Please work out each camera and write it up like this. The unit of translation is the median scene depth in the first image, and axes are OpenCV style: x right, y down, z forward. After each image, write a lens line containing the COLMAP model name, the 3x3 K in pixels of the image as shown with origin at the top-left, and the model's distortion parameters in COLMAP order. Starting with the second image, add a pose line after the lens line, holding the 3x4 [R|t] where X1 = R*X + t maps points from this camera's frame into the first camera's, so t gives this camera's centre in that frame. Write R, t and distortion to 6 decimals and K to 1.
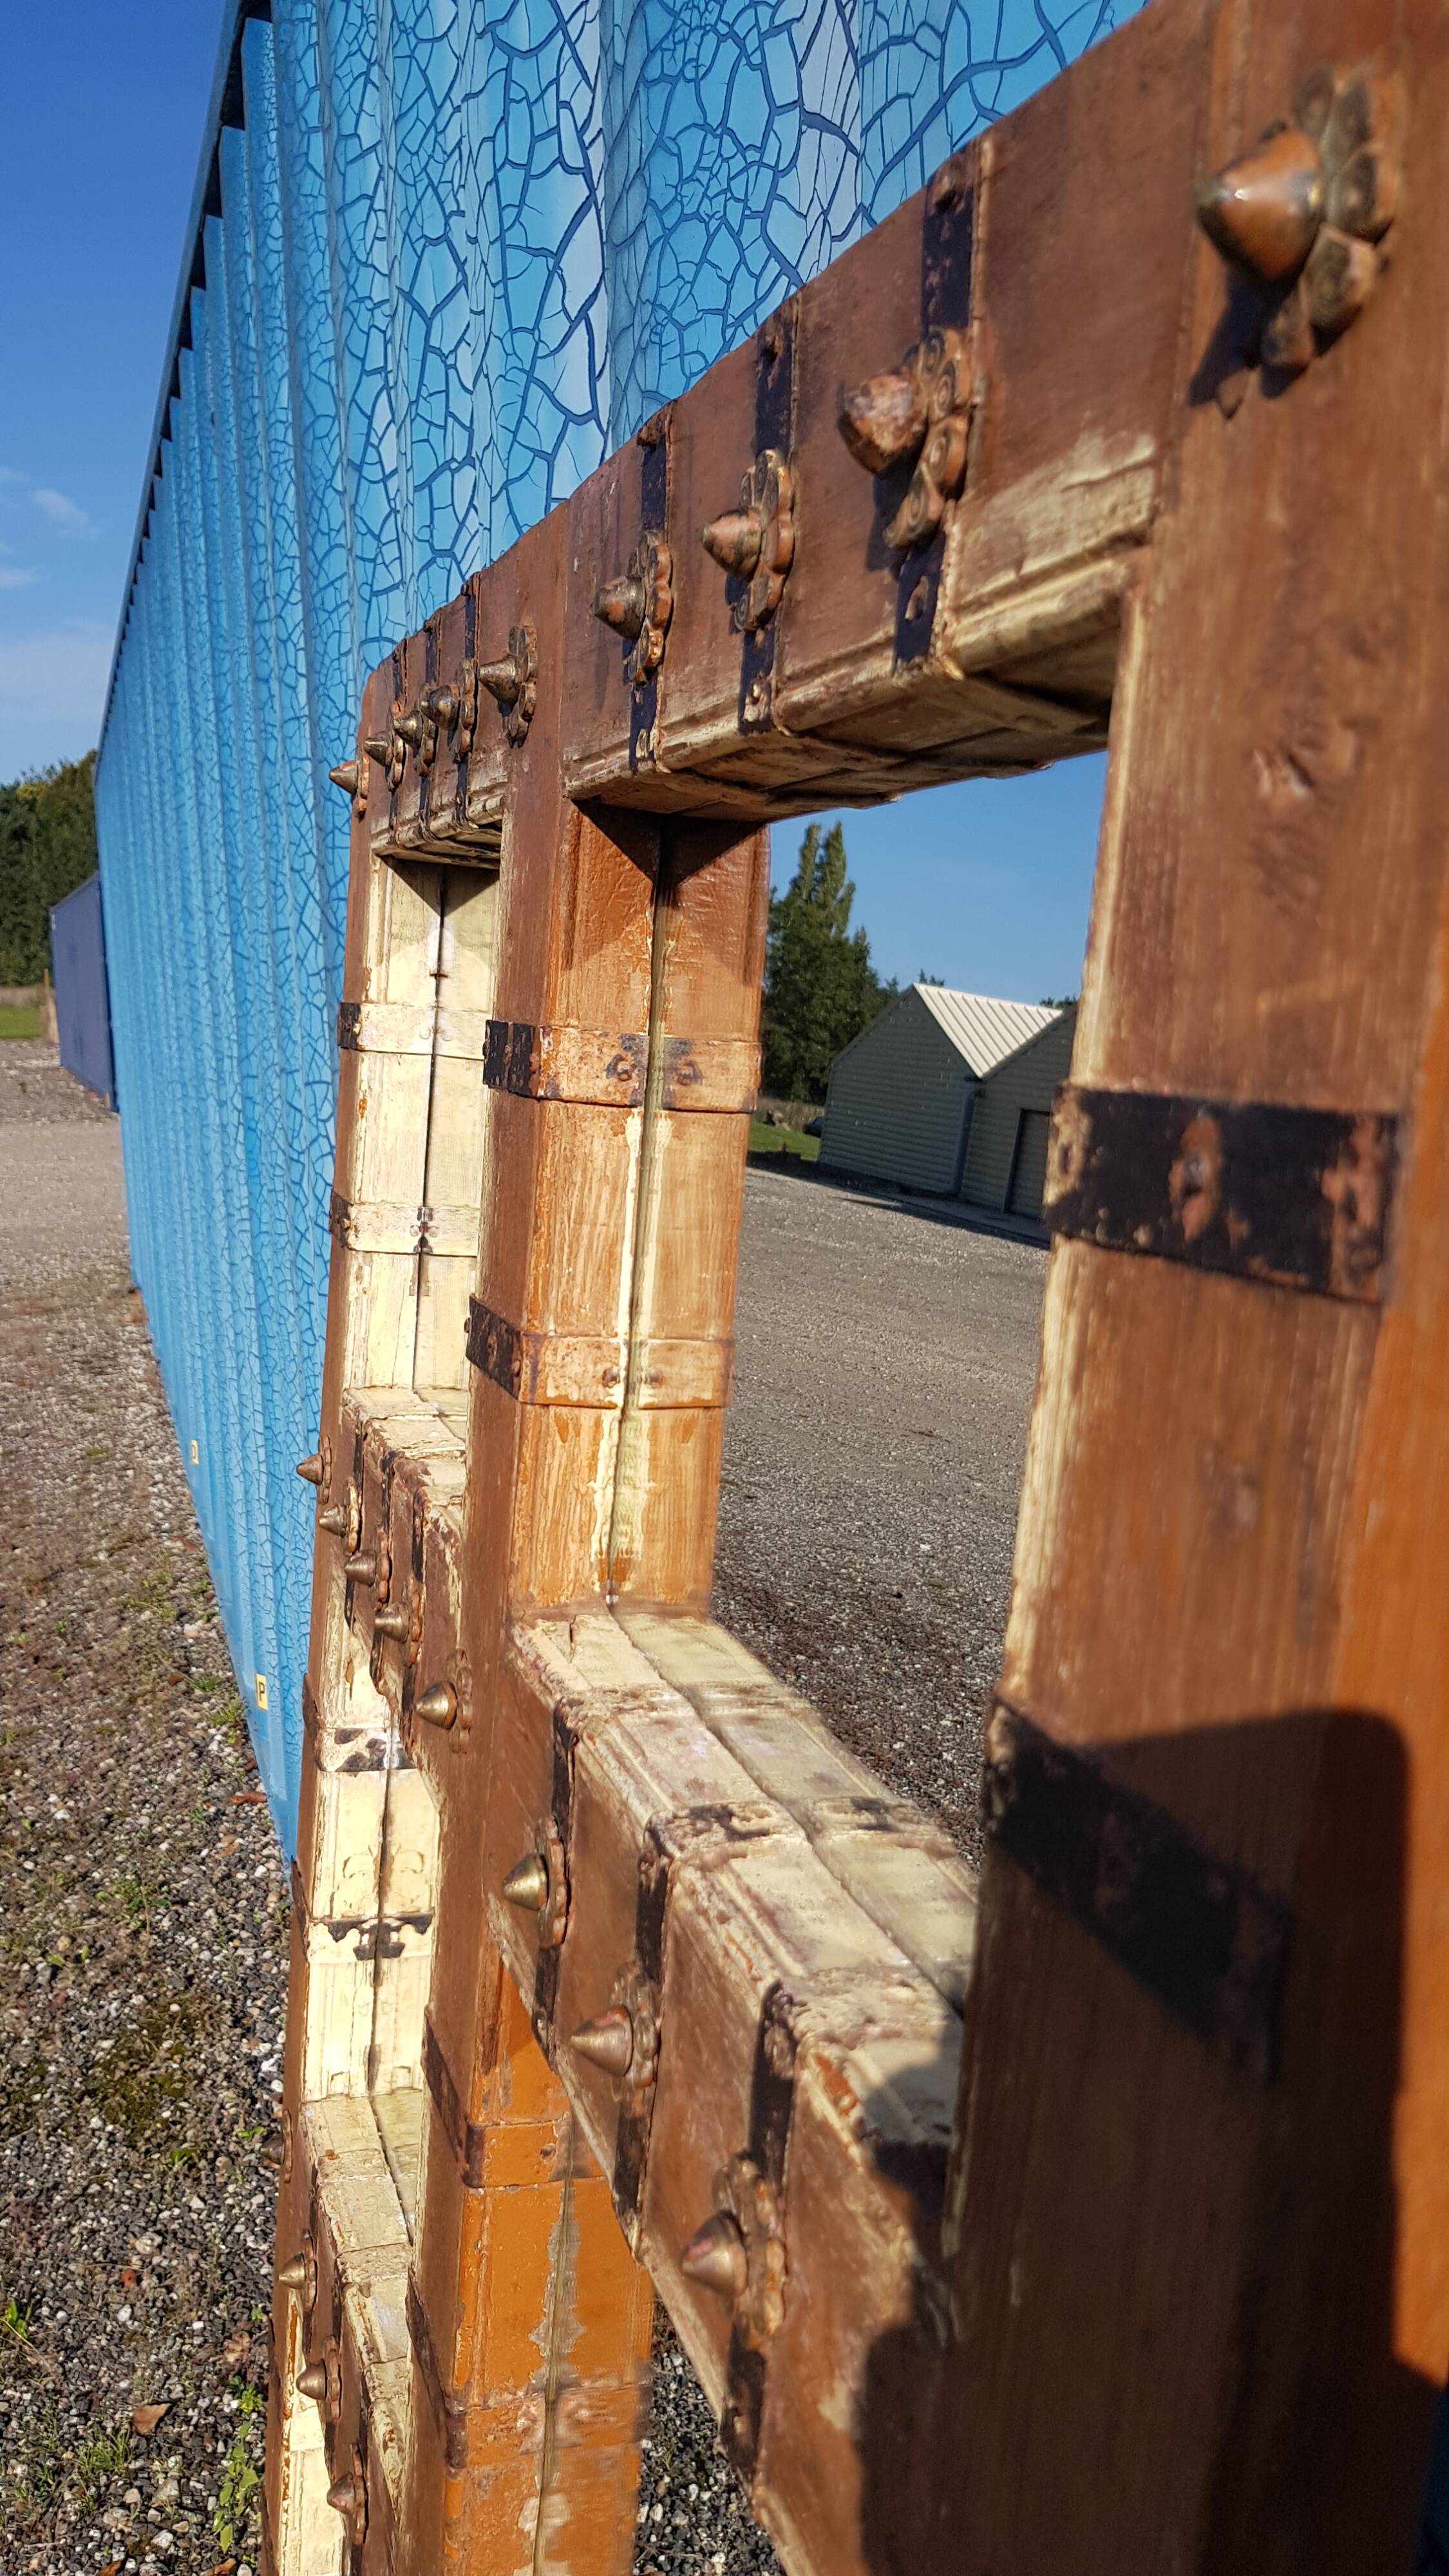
lens RADIAL K [[1979.2, 0, 733.3], [0, 1979.2, 1322.3], [0, 0, 1]] dist [0.137748, -0.360666]
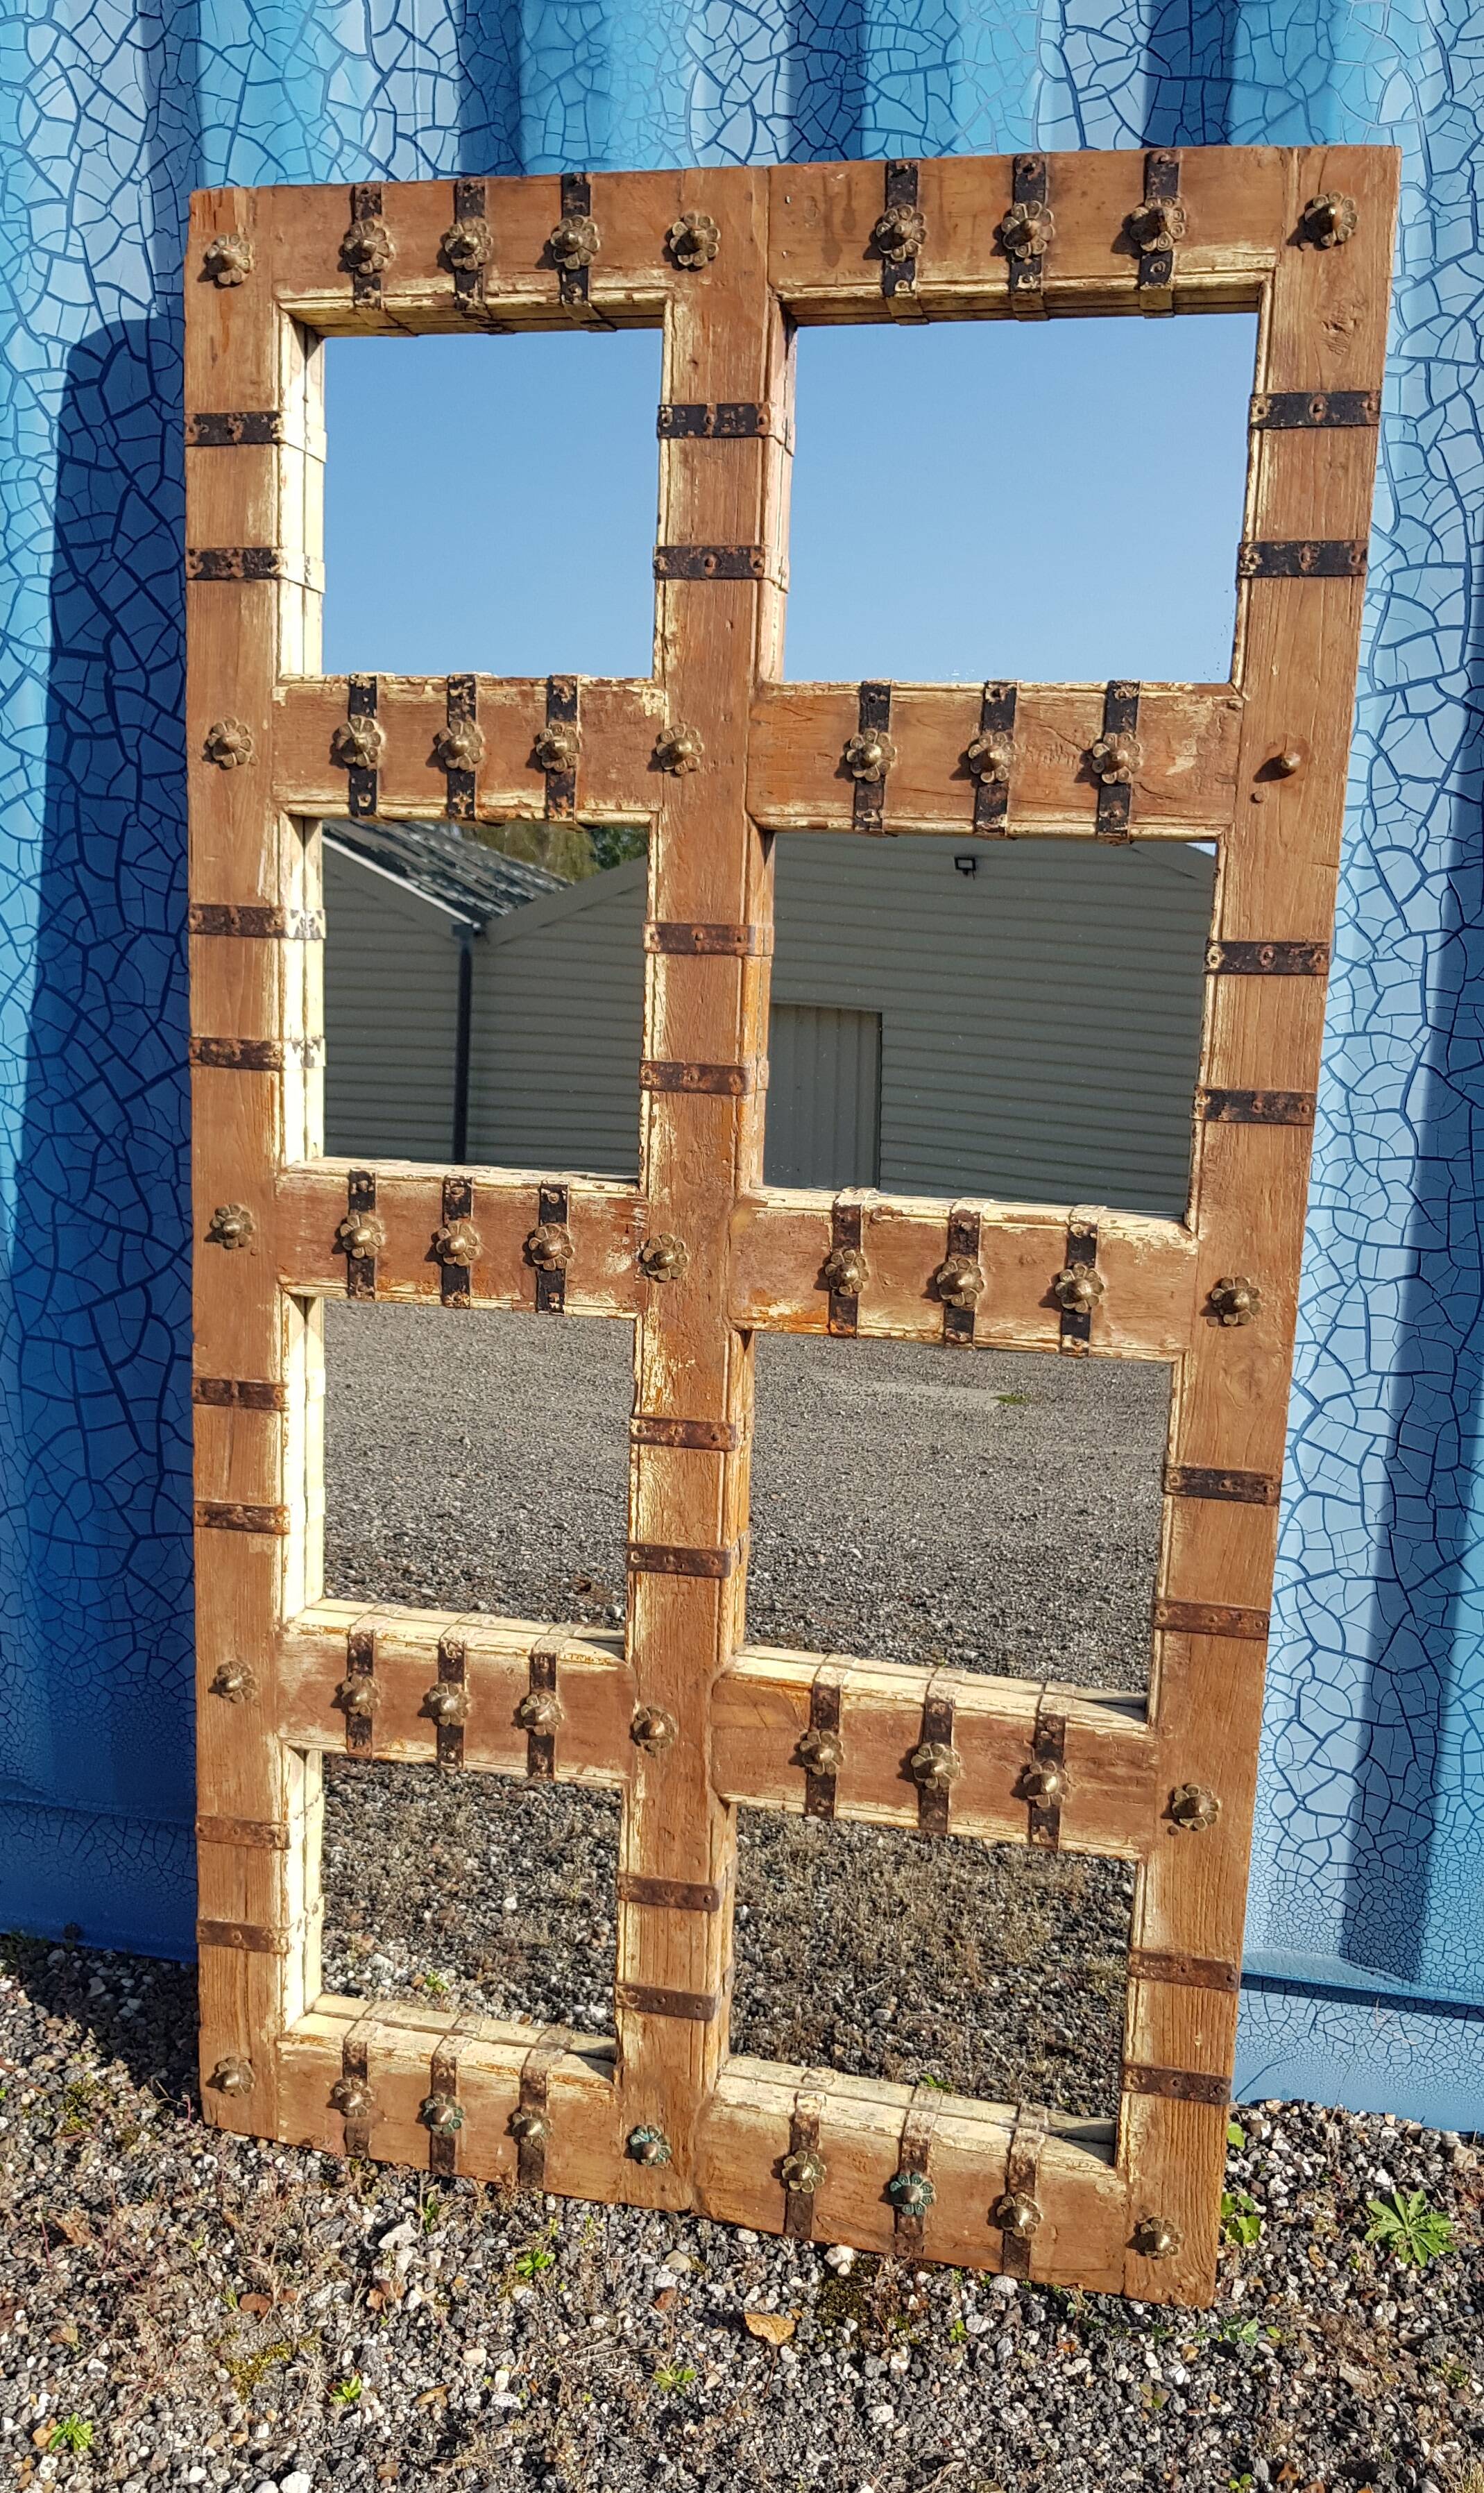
lens RADIAL K [[2213.1, 0, 702.8], [0, 2213.1, 1308.3], [0, 0, 1]] dist [0.054294, -0.113937]
pose [[0.543376, -0.206337, 0.813737, -1.549400], [0.132258, 0.978259, 0.159738, 0.286223], [-0.829006, 0.020826, 0.558852, -0.221952]]
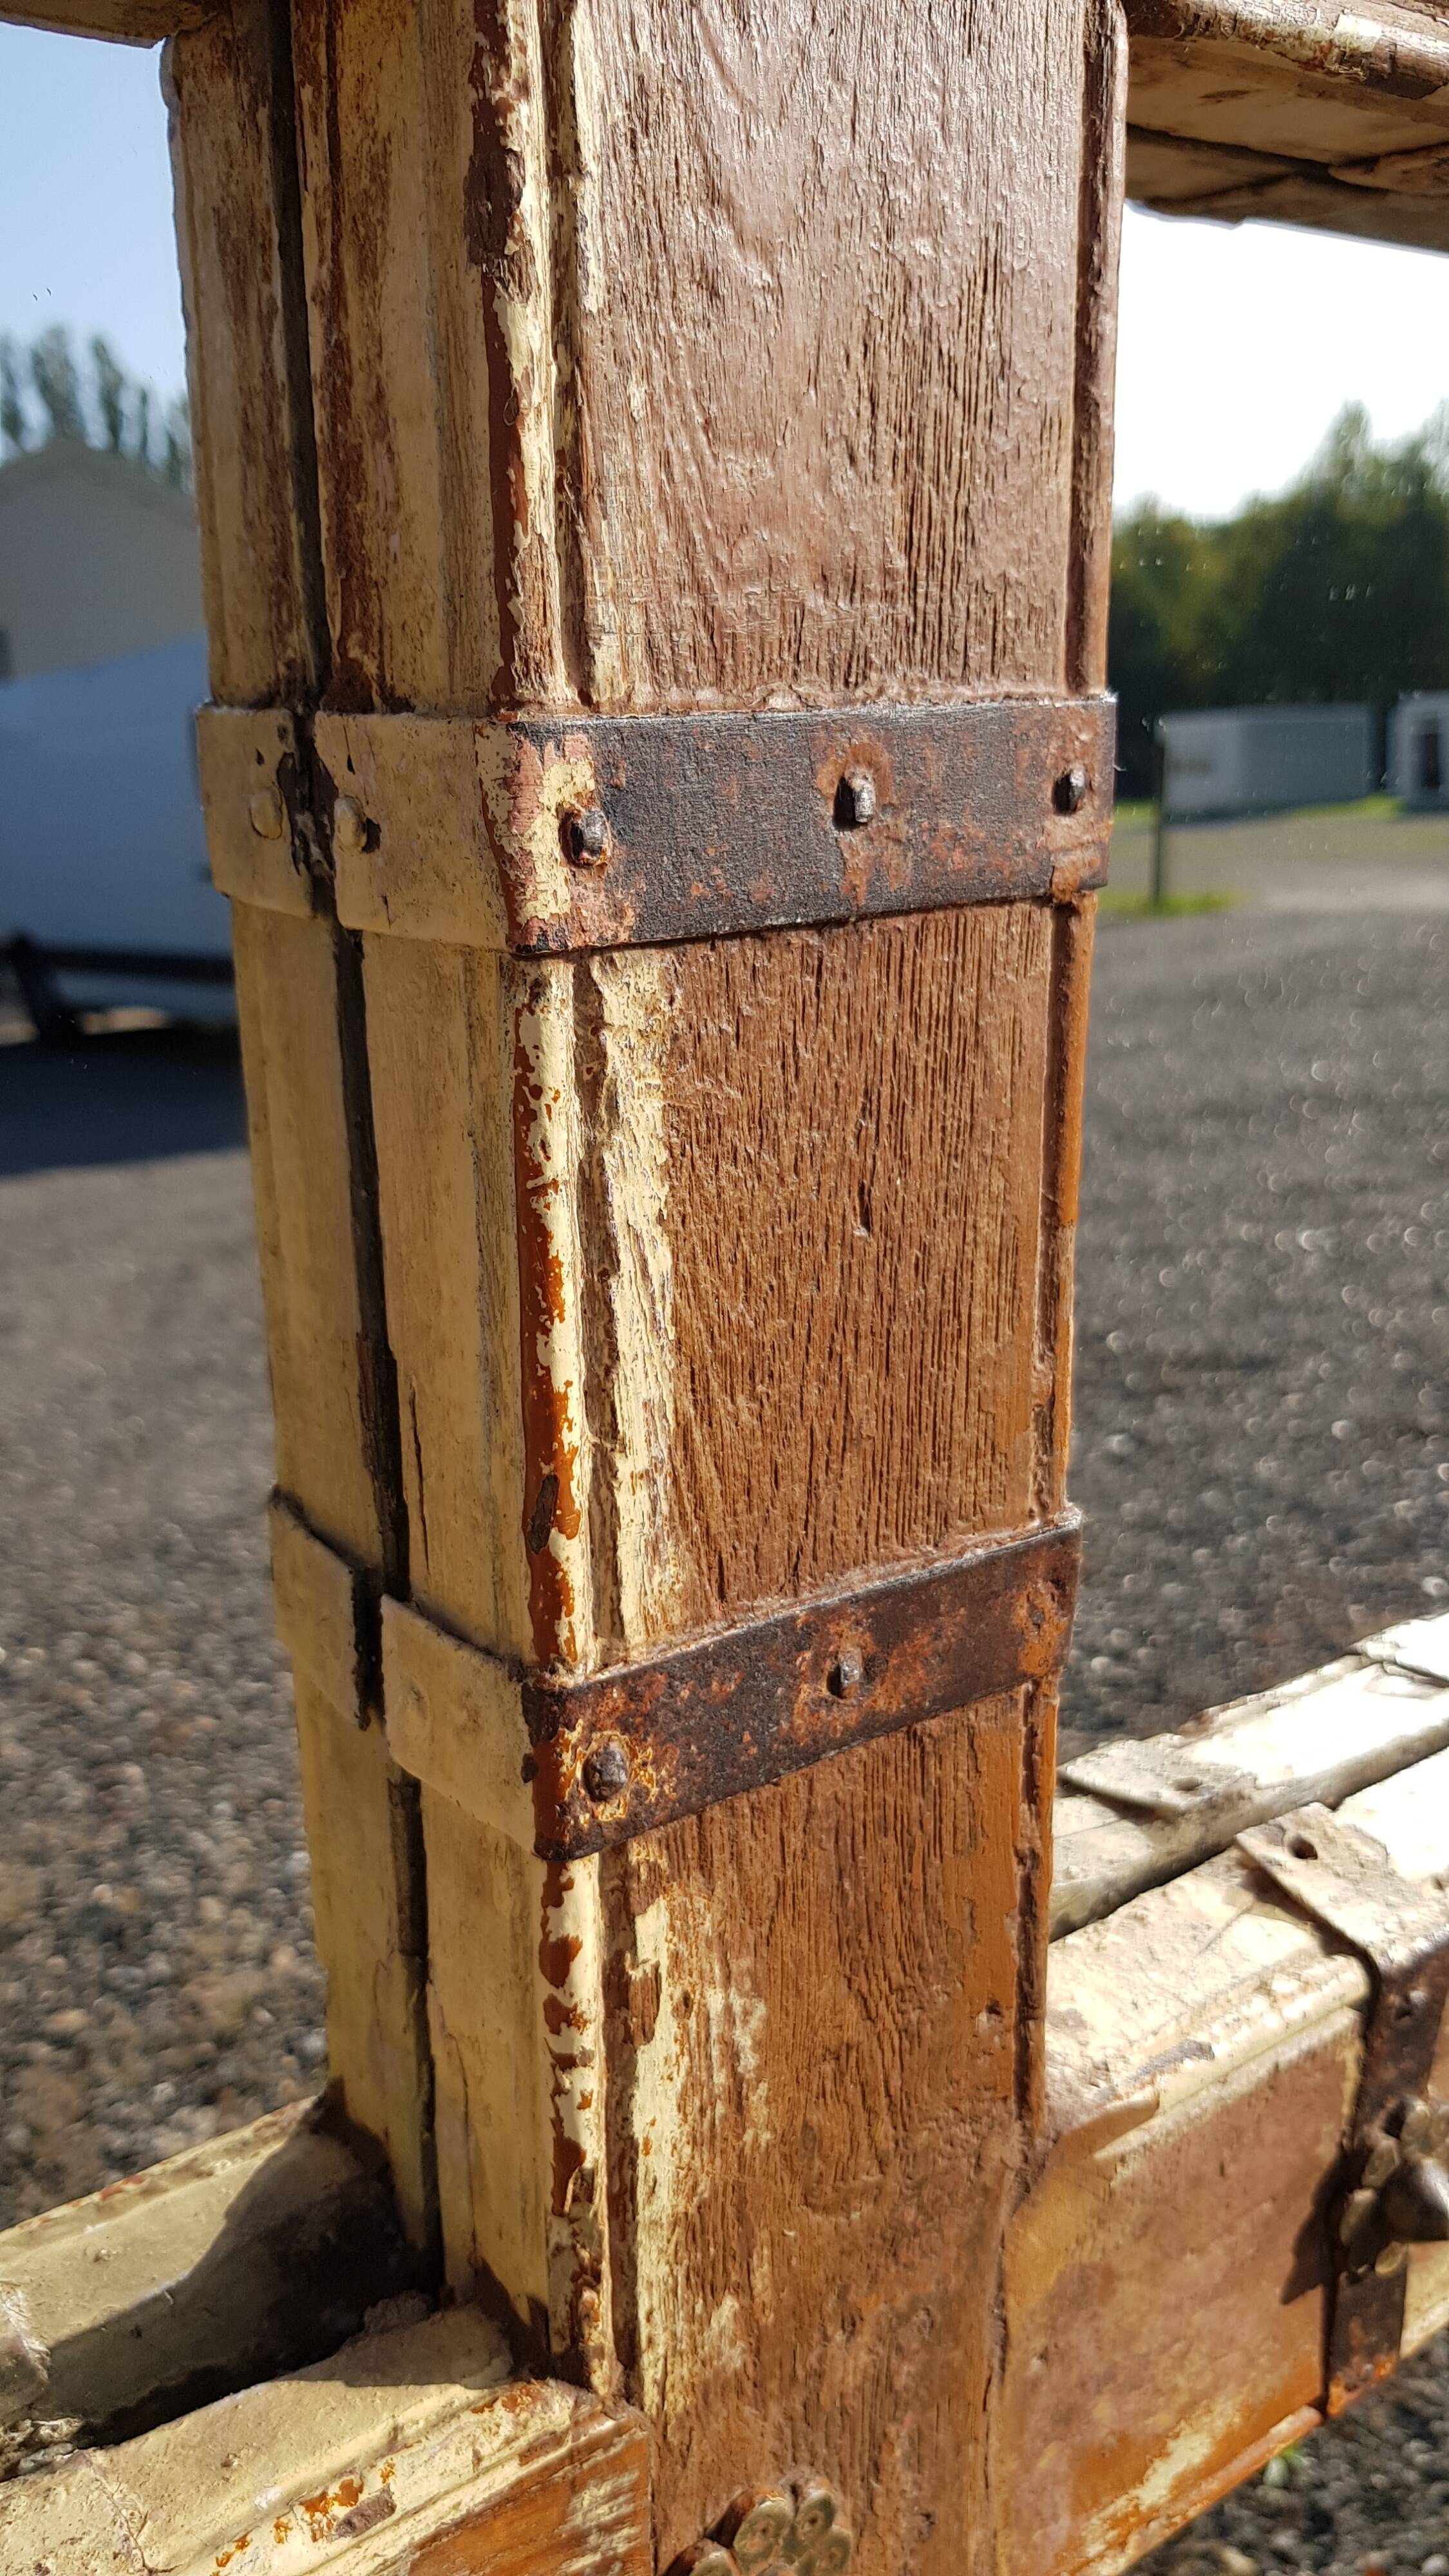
lens RADIAL K [[2059.1, 0, 724.5], [0, 2059.1, 1288.0], [0, 0, 1]] dist [0.050680, -0.152291]
pose [[-0.294086, -0.359791, 0.885474, -0.323836], [0.125819, 0.903806, 0.409028, 0.231630], [-0.947461, 0.231699, -0.220528, 0.803544]]
